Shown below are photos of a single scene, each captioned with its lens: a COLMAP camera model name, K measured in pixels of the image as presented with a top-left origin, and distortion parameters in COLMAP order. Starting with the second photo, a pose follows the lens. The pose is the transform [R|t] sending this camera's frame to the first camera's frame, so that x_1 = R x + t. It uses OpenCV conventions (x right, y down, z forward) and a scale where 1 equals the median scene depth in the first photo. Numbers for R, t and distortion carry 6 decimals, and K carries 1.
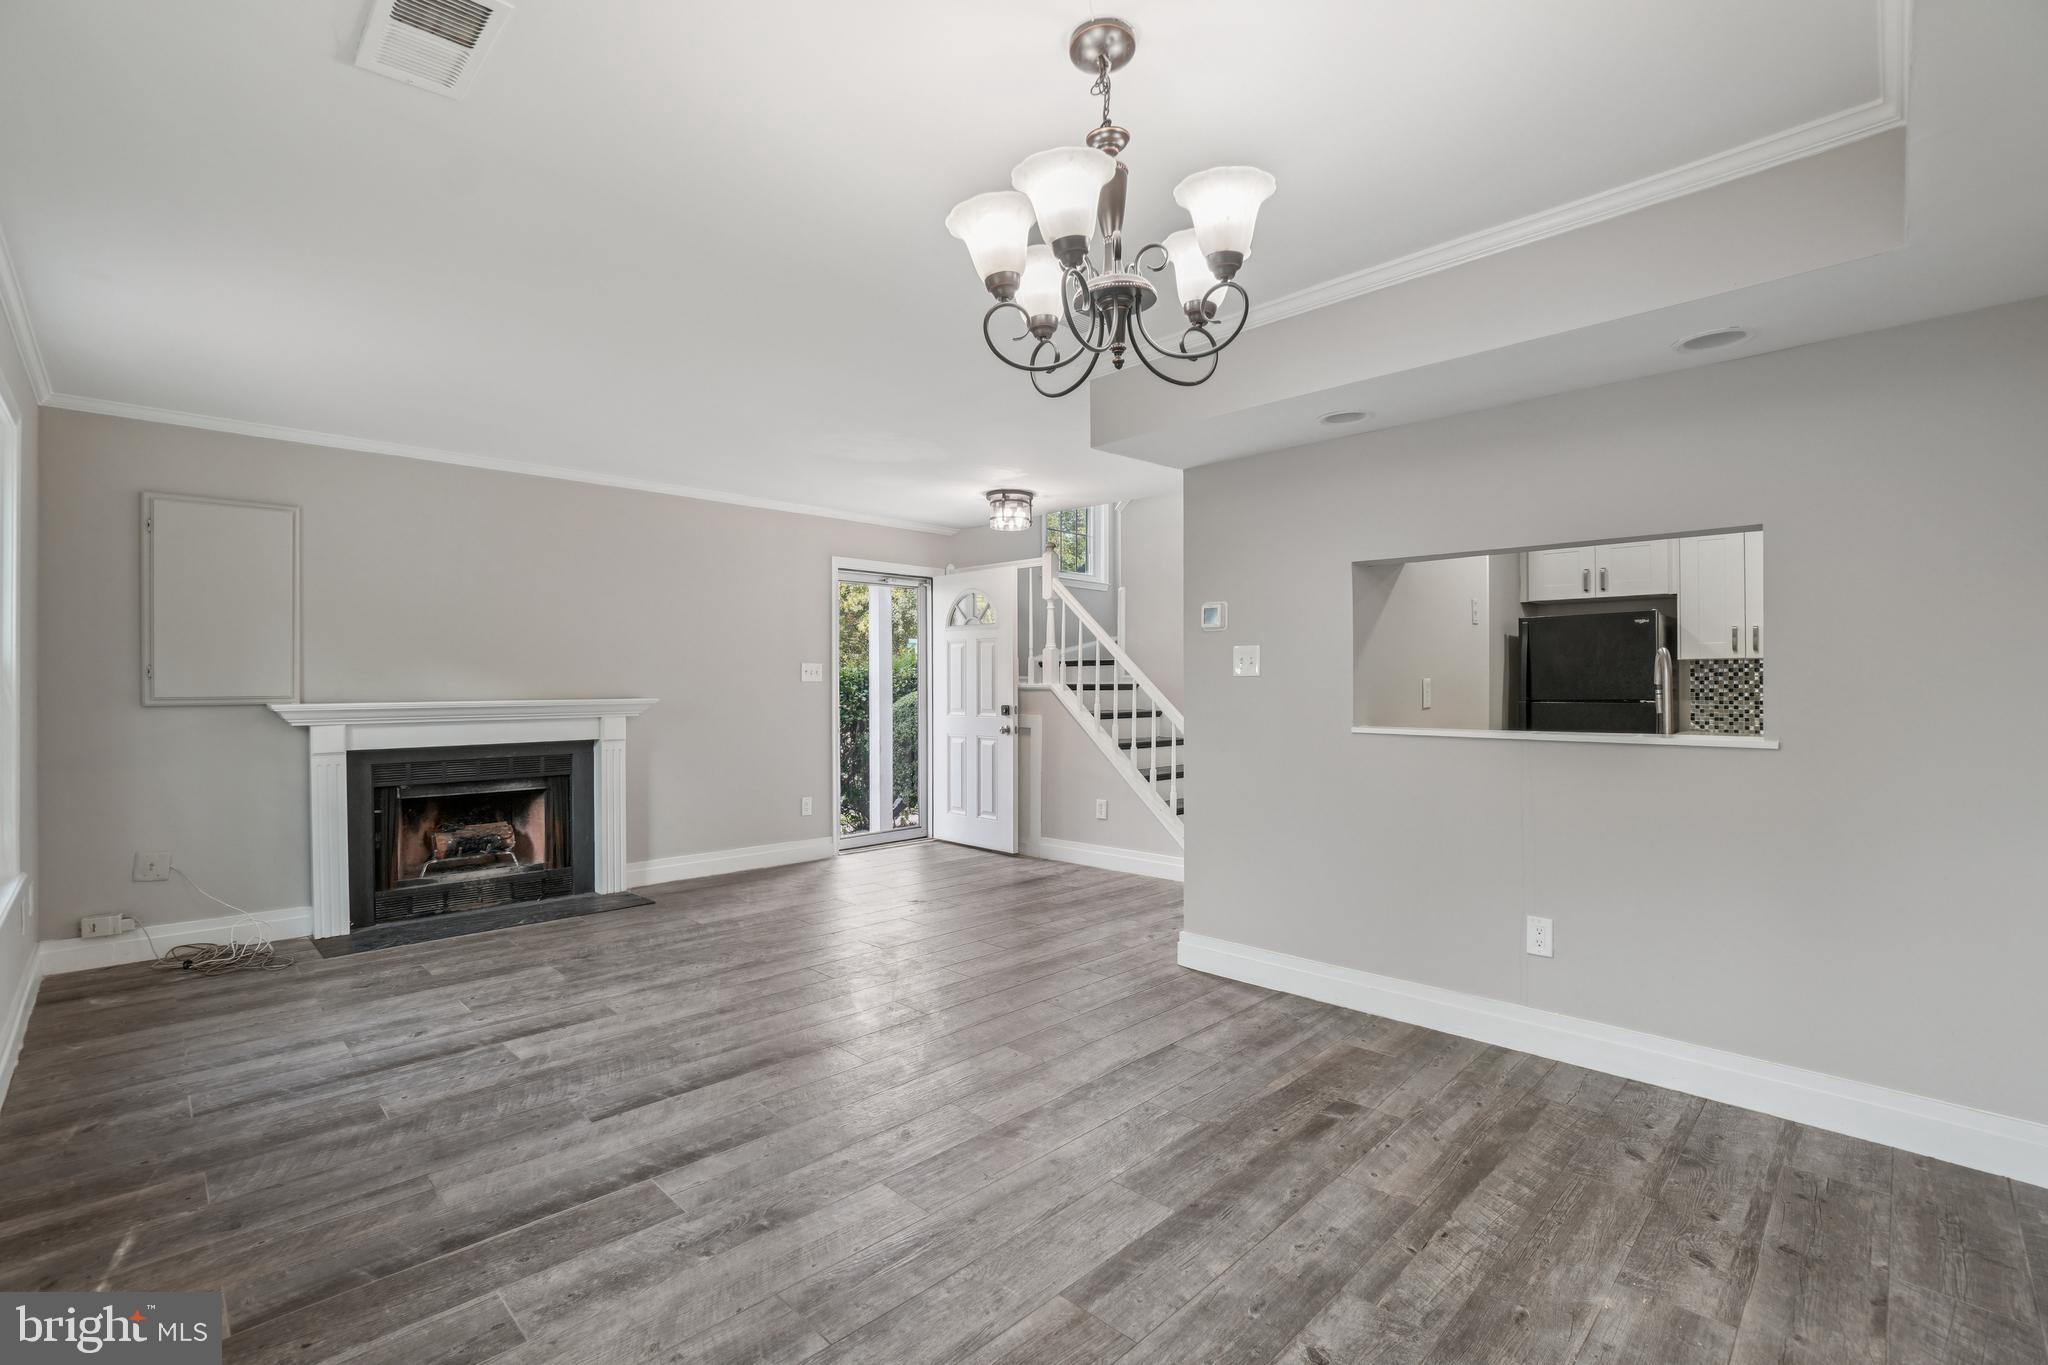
lens RADIAL K [[935.8, 0, 1009.9], [0, 935.8, 661.1], [0, 0, 1]] dist [-0.061161, 0.025586]
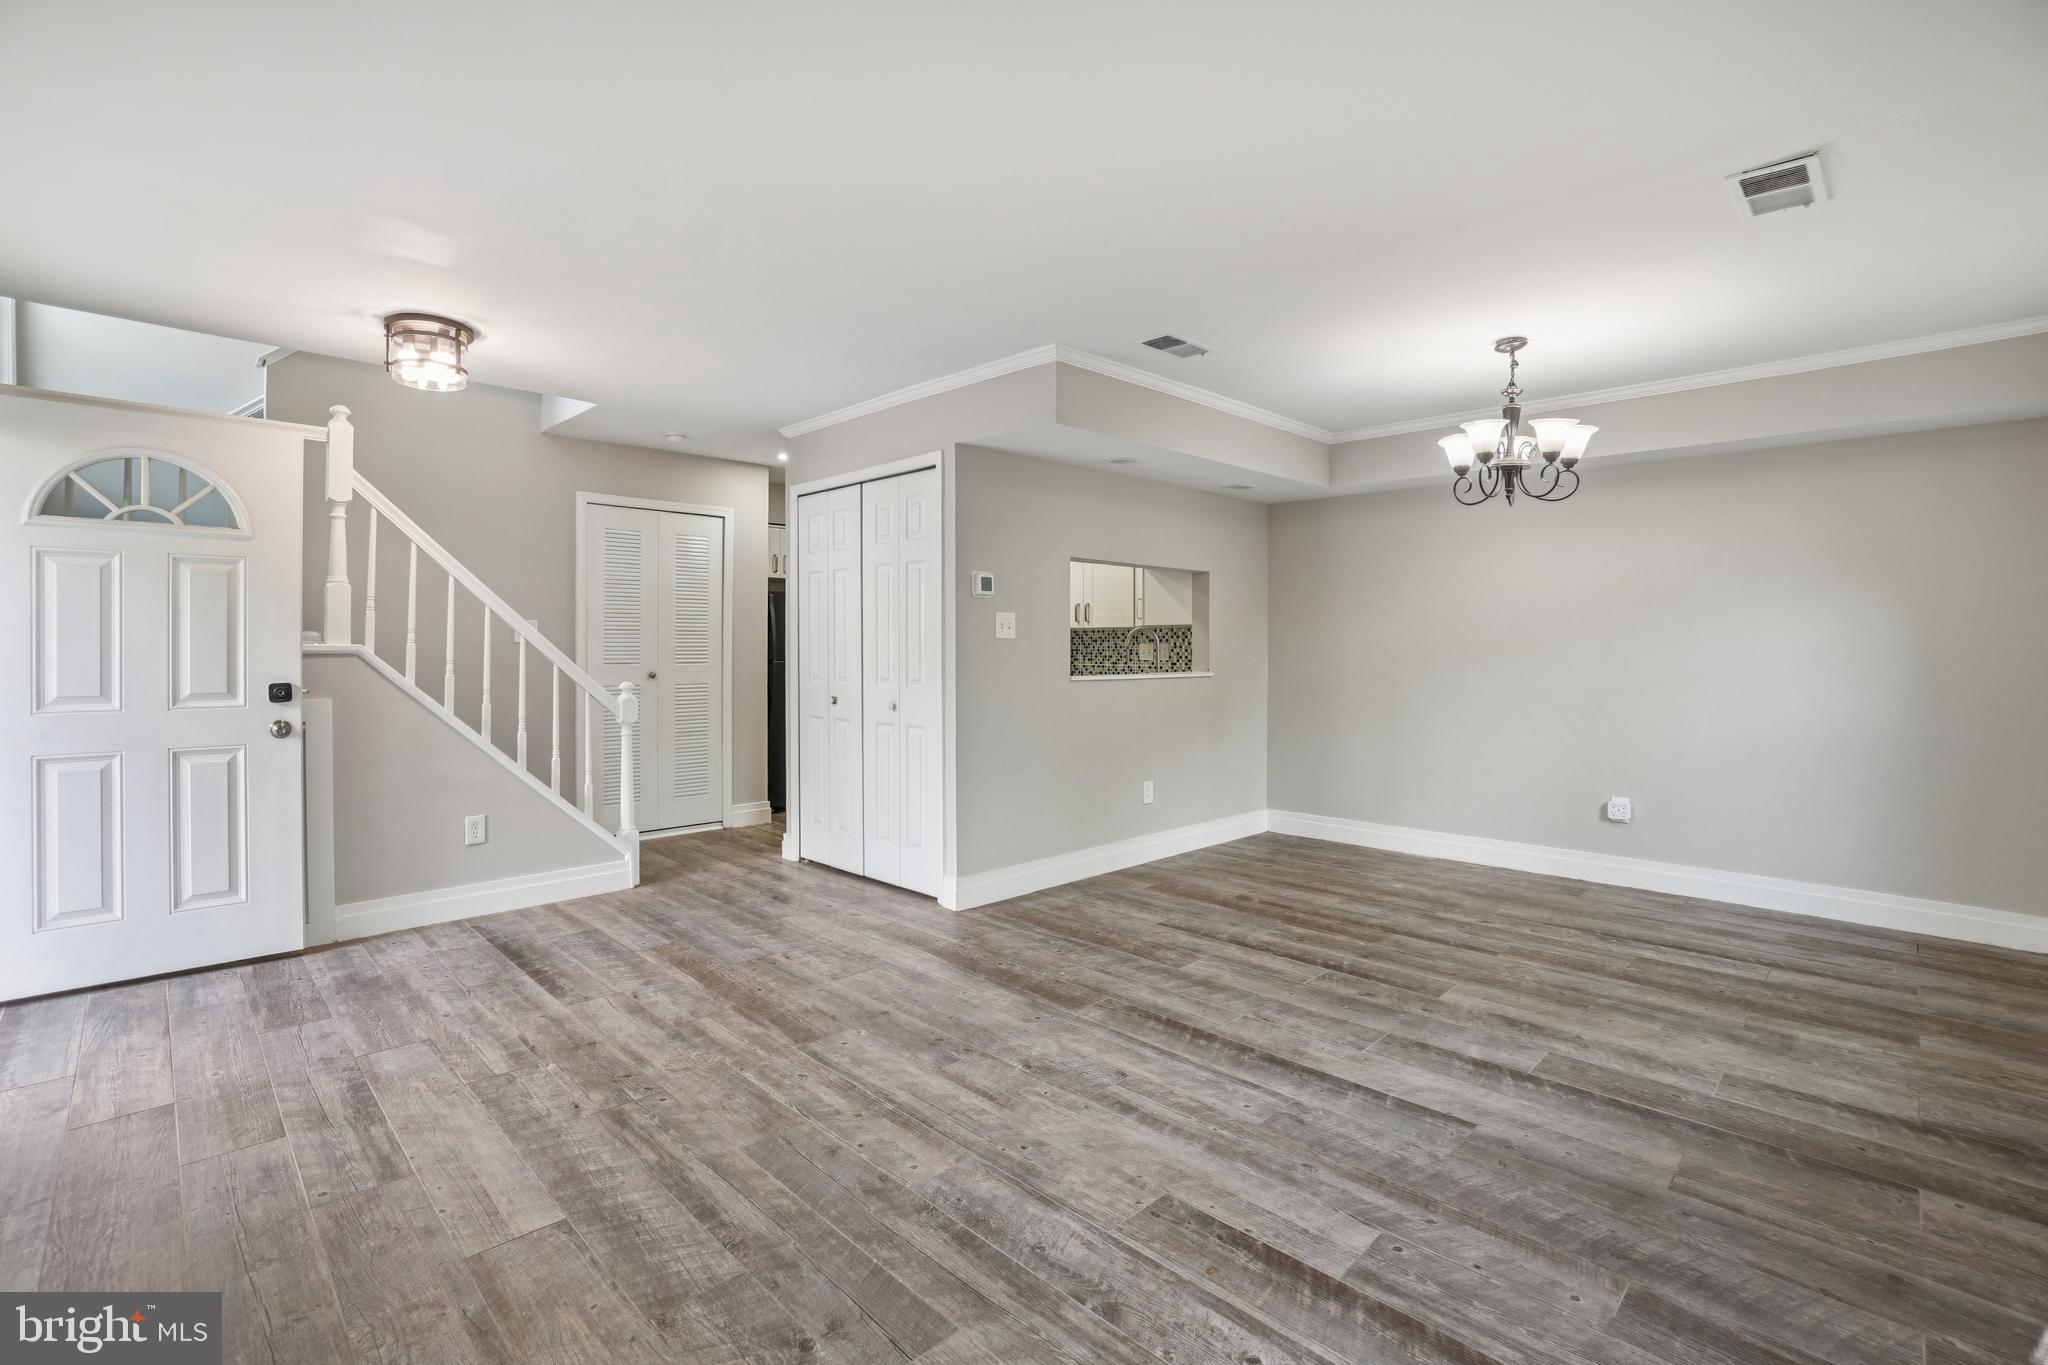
lens RADIAL K [[927.3, 0, 1022.2], [0, 927.3, 655.0], [0, 0, 1]] dist [-0.059541, 0.023557]
pose [[-0.013387, -0.006263, 0.999891, -1.195468], [-0.025736, 0.999651, 0.005917, 0.039061], [-0.999579, -0.025654, -0.013543, 1.310787]]
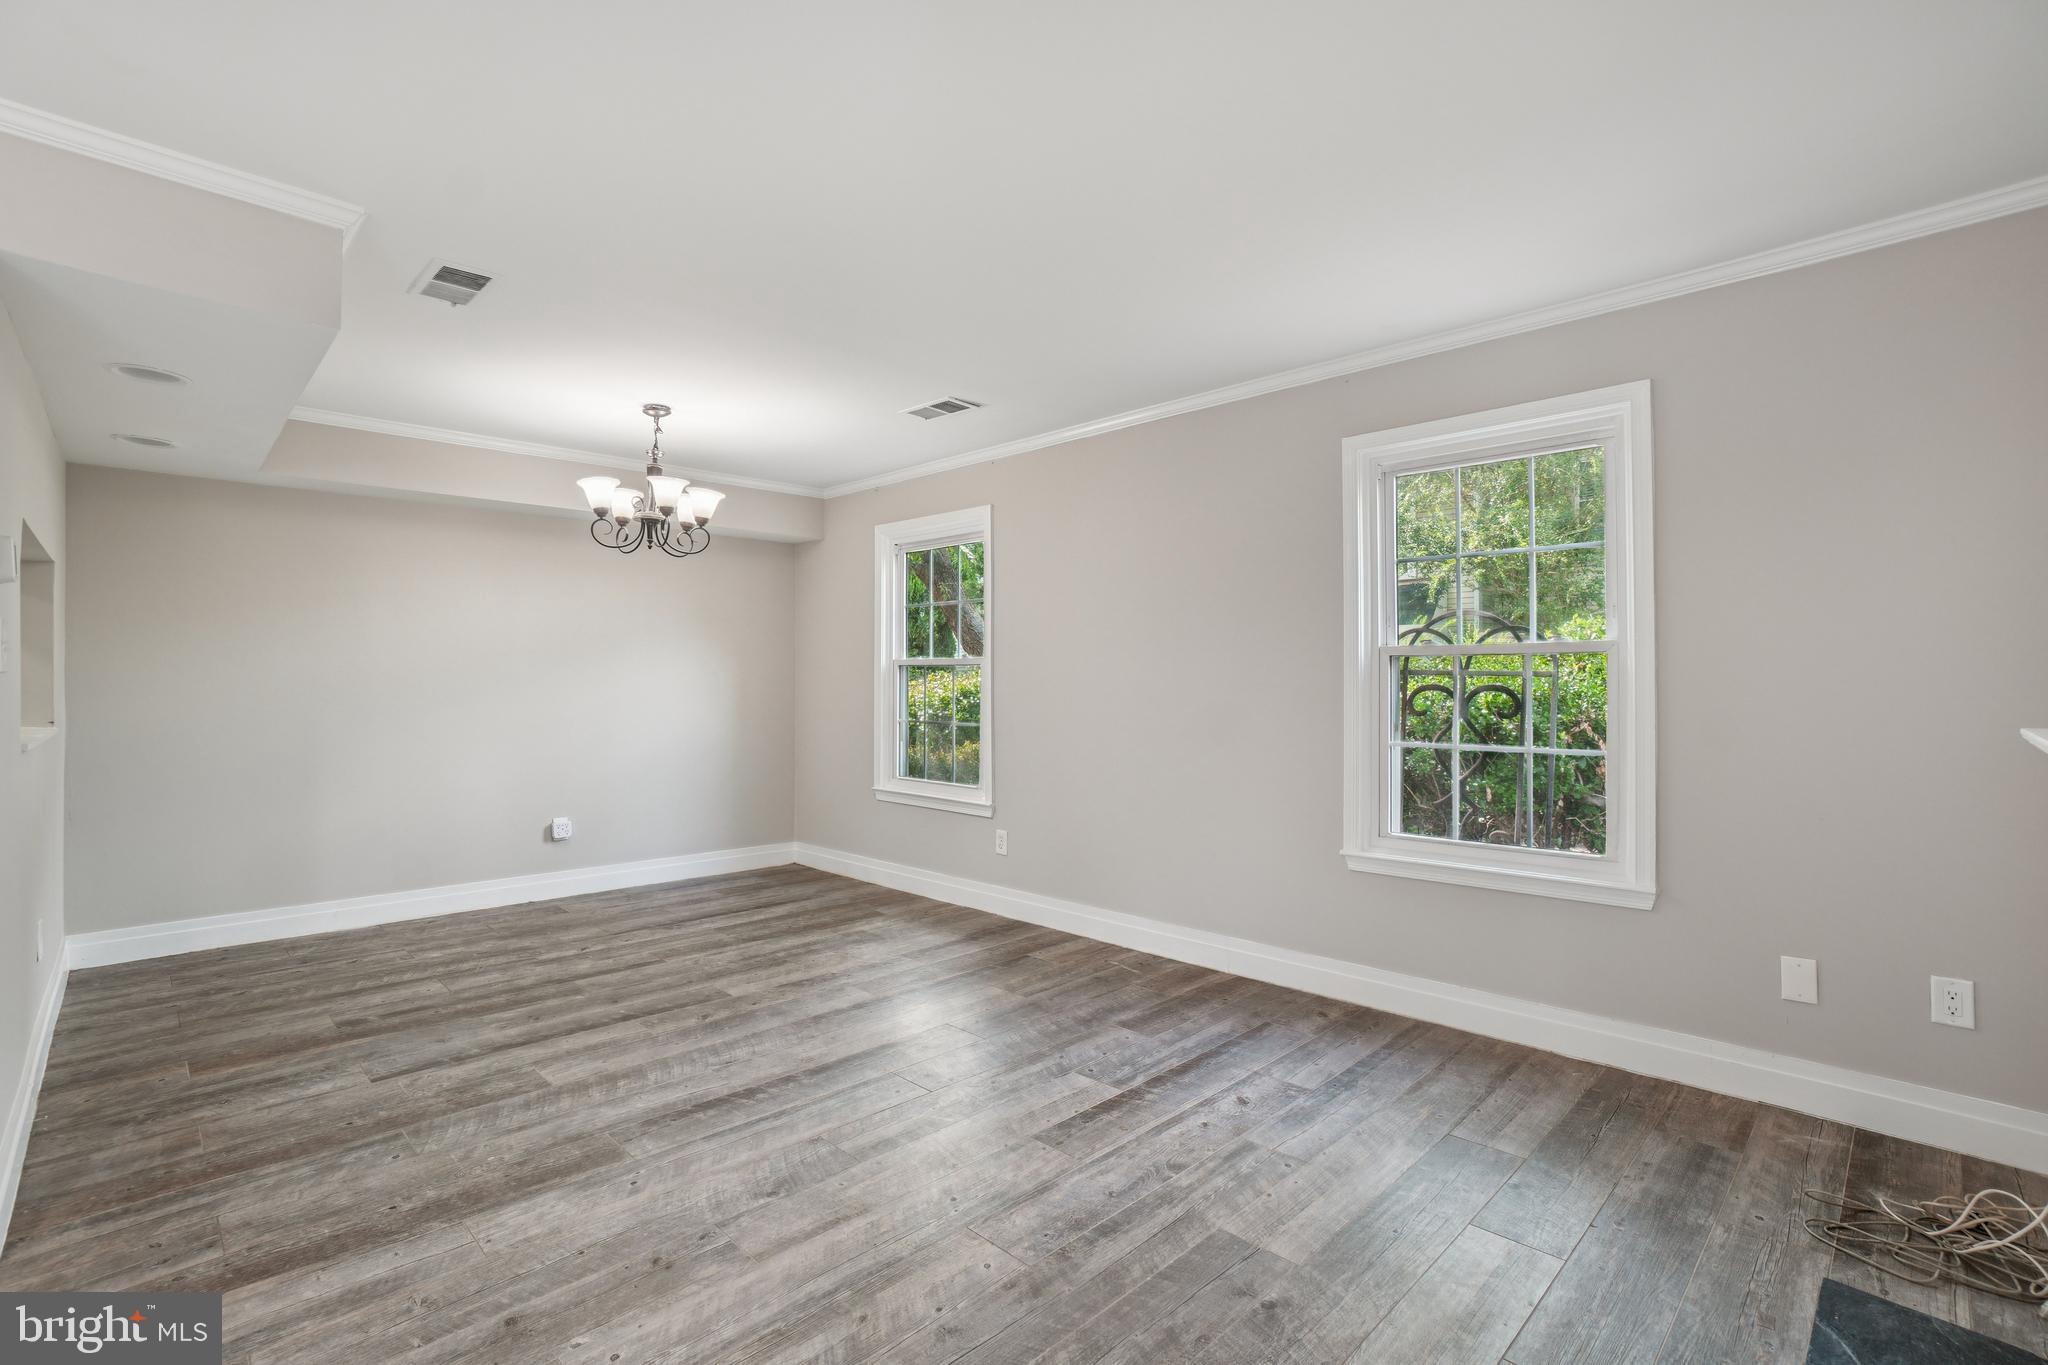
lens RADIAL K [[935.8, 0, 1009.9], [0, 935.8, 661.1], [0, 0, 1]] dist [-0.061161, 0.025586]
pose [[-0.999984, 0.004270, -0.003795, -0.481605], [0.004431, 0.999046, -0.043440, 0.048055], [0.003605, -0.043456, -0.999049, 2.057160]]
